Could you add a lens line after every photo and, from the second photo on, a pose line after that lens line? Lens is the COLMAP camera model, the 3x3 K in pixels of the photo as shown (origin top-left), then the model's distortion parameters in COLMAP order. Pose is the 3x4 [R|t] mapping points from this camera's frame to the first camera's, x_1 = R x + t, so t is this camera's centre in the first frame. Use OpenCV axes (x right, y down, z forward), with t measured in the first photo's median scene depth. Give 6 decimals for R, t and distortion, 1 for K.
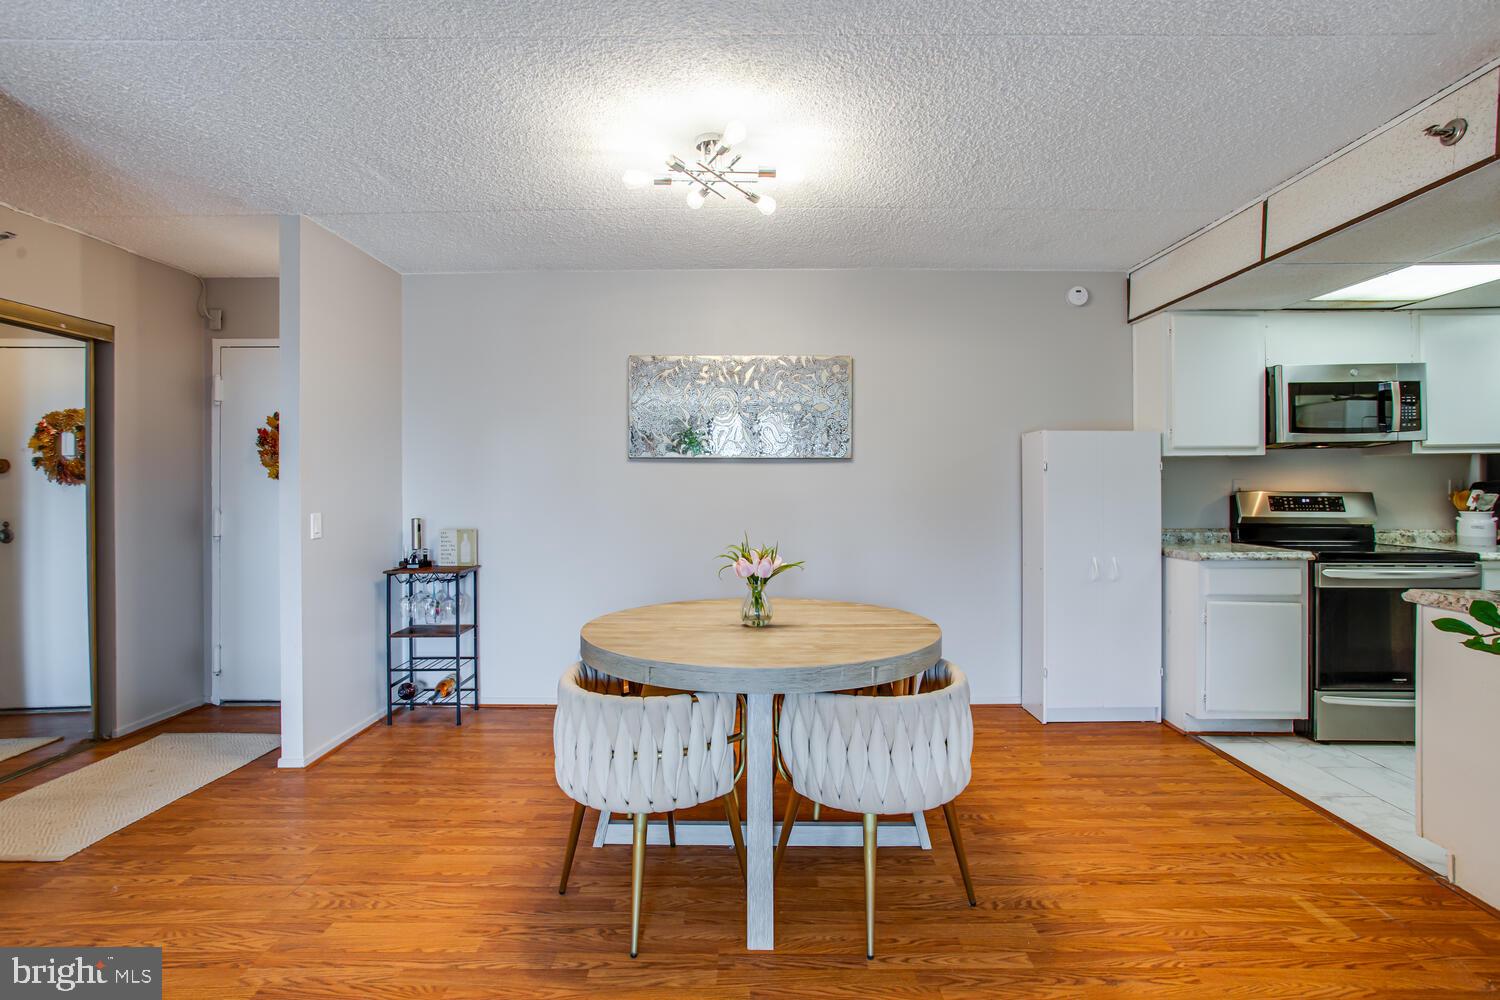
lens RADIAL K [[719.5, 0, 764.3], [0, 719.5, 483.4], [0, 0, 1]] dist [-0.001615, 0.000024]
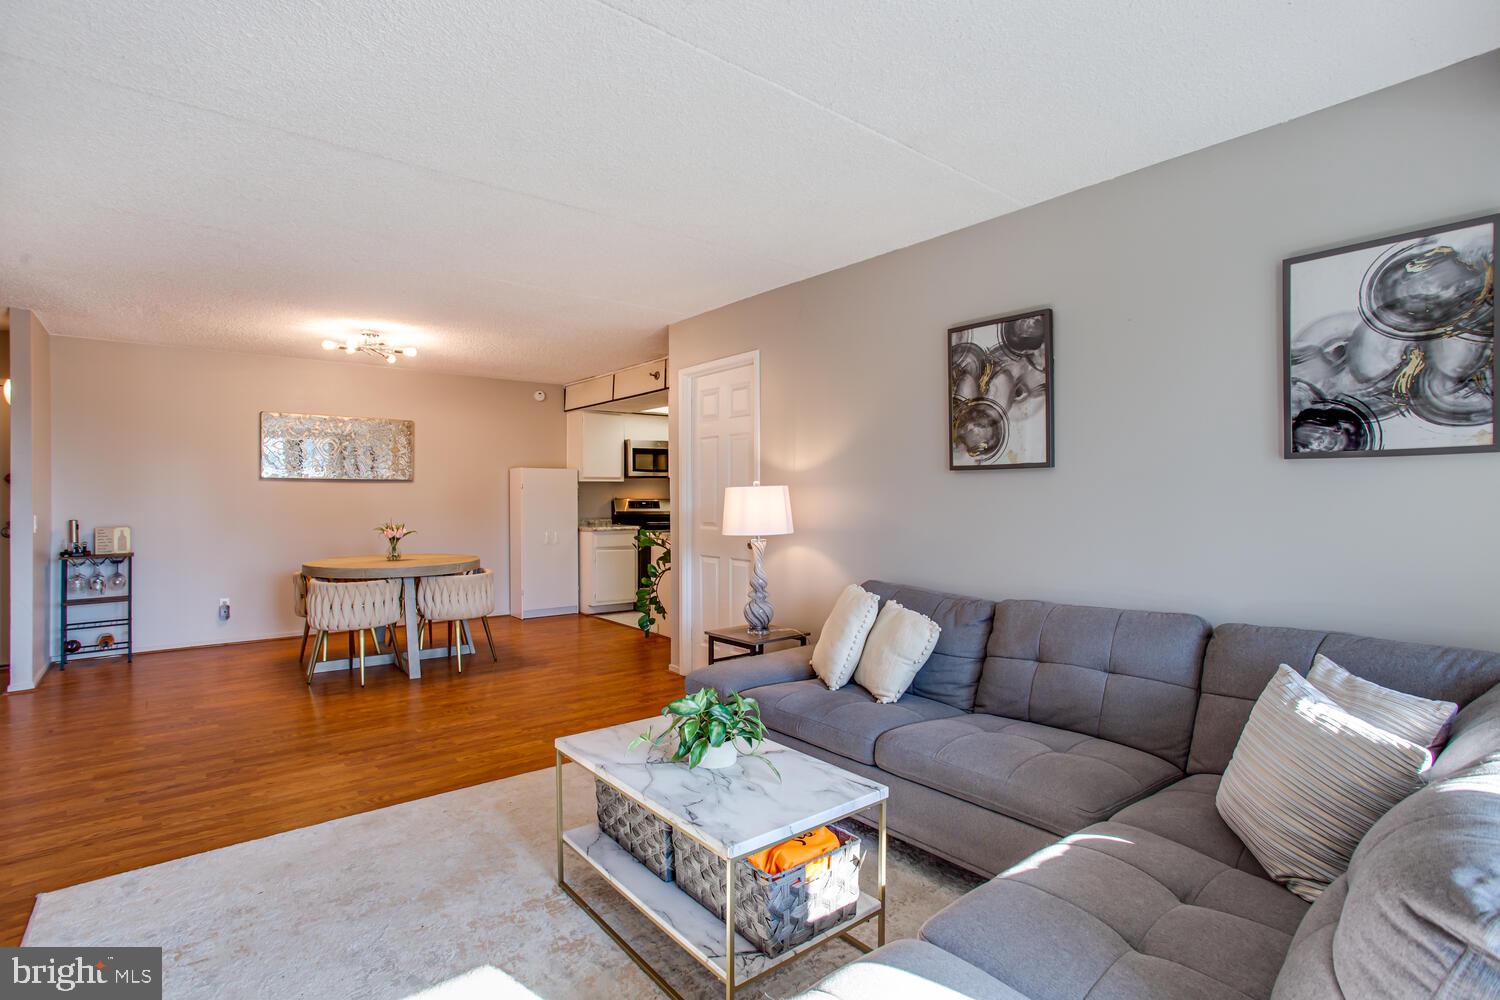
lens RADIAL K [[713.8, 0, 730.0], [0, 713.8, 493.0], [0, 0, 1]] dist [-0.000582, 0.000207]
pose [[0.793351, 0.001501, 0.608763, -0.332095], [0.000466, 0.999995, -0.003073, 0.000870], [-0.608765, 0.002721, 0.793346, -0.852538]]
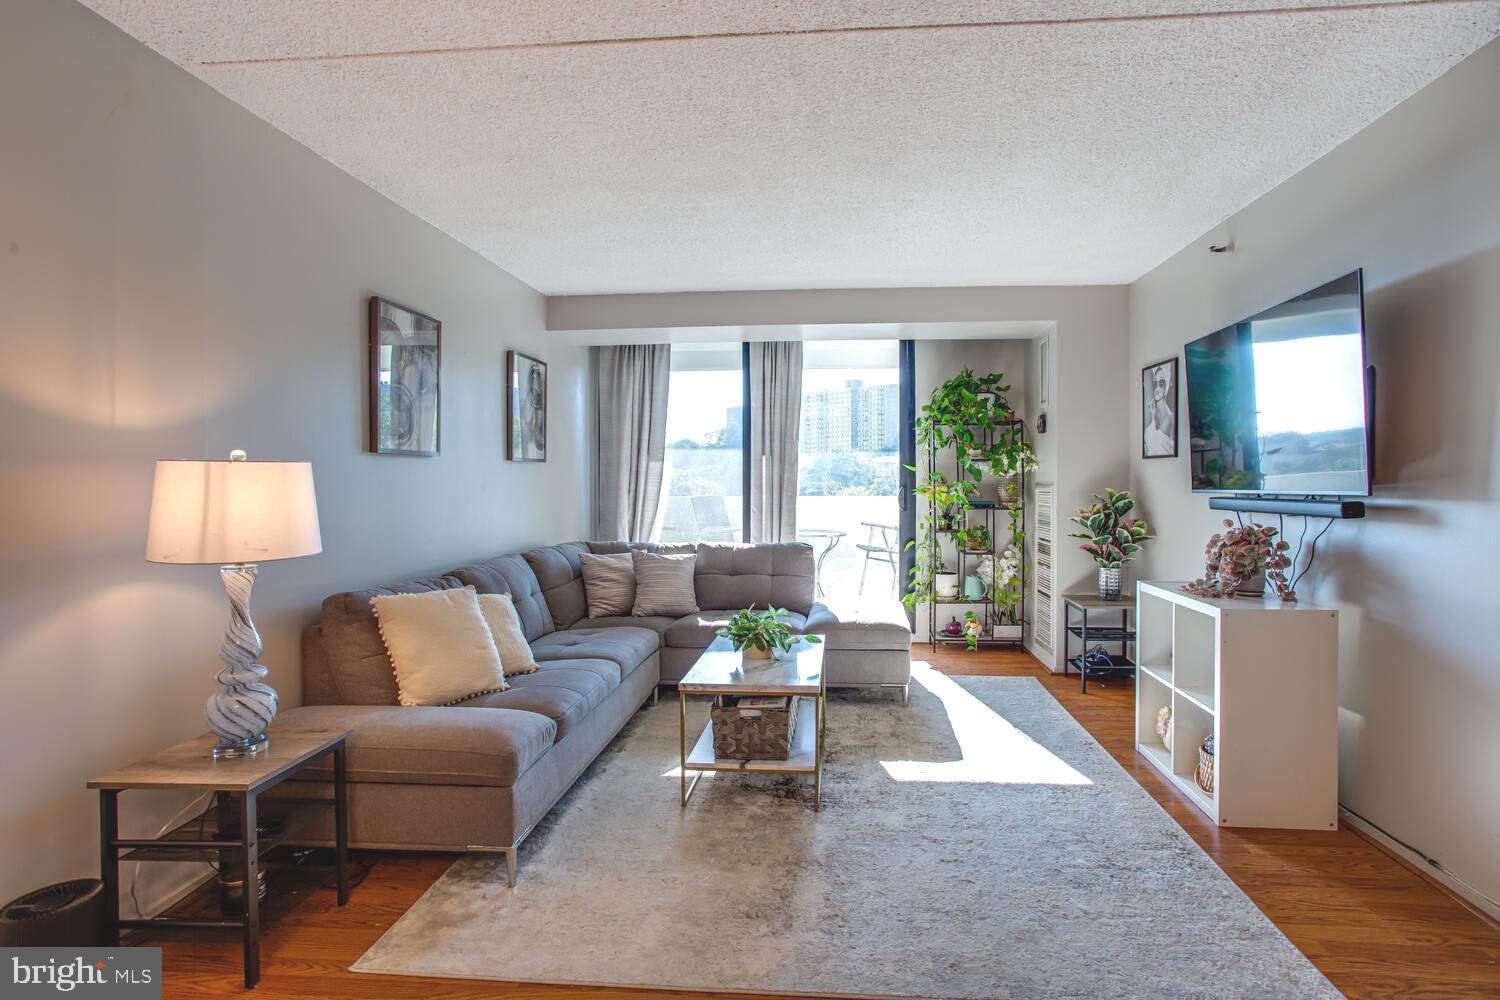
lens RADIAL K [[738.8, 0, 780.7], [0, 738.8, 495.1], [0, 0, 1]] dist [-0.054605, 0.042341]
pose [[-0.995636, 0.004739, 0.093201, -0.117853], [0.006544, 0.999797, 0.019061, 0.004495], [-0.093092, 0.019588, -0.995465, 0.398779]]
